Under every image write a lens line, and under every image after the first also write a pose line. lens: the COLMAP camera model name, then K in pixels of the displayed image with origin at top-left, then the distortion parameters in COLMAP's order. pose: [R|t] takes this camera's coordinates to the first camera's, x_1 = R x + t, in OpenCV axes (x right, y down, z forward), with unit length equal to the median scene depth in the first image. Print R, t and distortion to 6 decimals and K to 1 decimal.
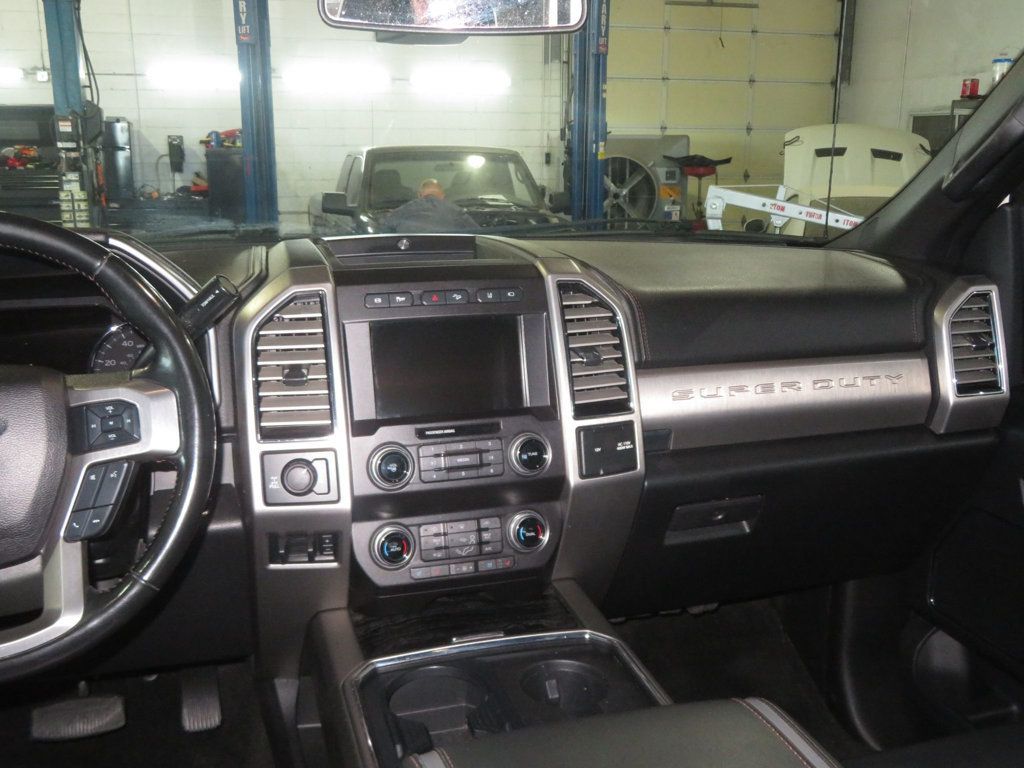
lens RADIAL K [[947.7, 0, 512.0], [0, 947.7, 384.0], [0, 0, 1]] dist [-0.047389, 0.022577]
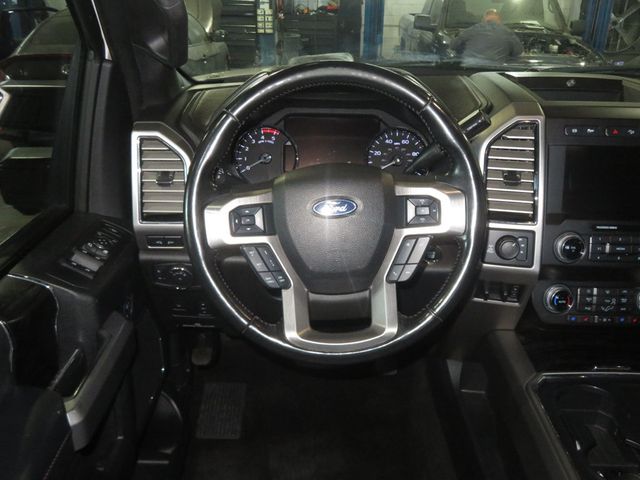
lens RADIAL K [[592.3, 0, 320.0], [0, 592.3, 240.0], [0, 0, 1]] dist [-0.047389, 0.022577]
pose [[0.948914, 0.137245, -0.284122, -0.224030], [-0.086891, 0.979294, 0.182849, -0.053397], [0.303334, -0.148820, 0.941191, 0.027950]]
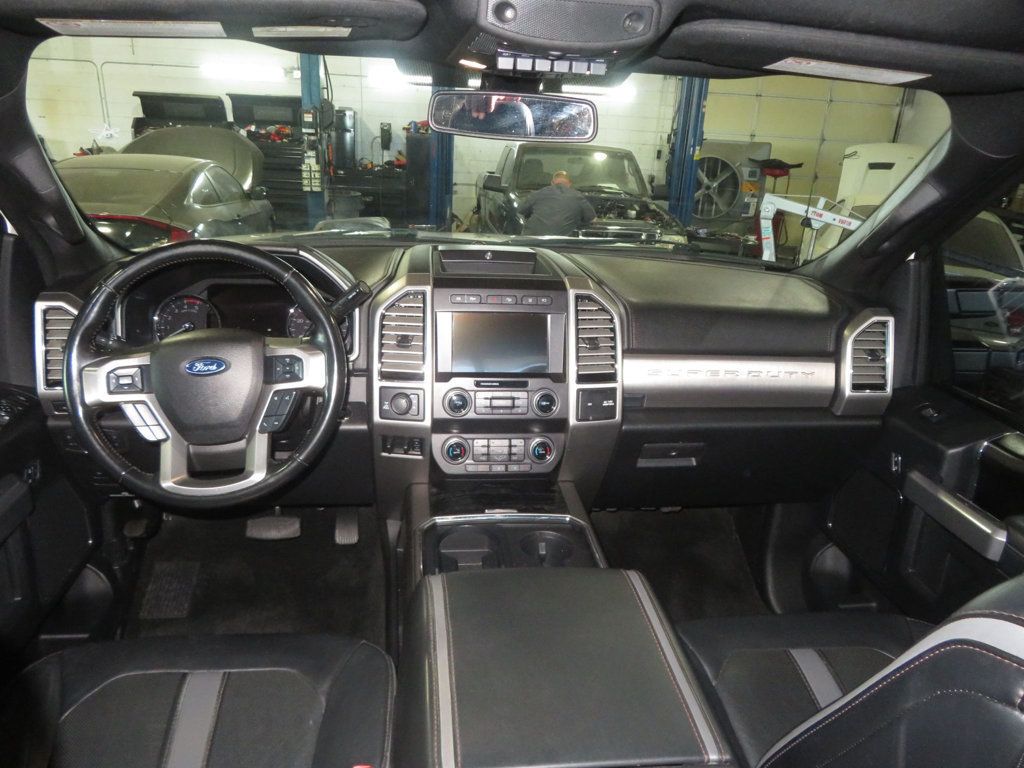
lens RADIAL K [[699.2, 0, 512.0], [0, 699.2, 384.0], [0, 0, 1]] dist [-0.036281, -0.000510]
pose [[0.984523, 0.101106, -0.143149, 0.126449], [-0.086850, 0.990927, 0.102569, -0.071748], [0.152221, -0.088549, 0.984372, -0.157656]]
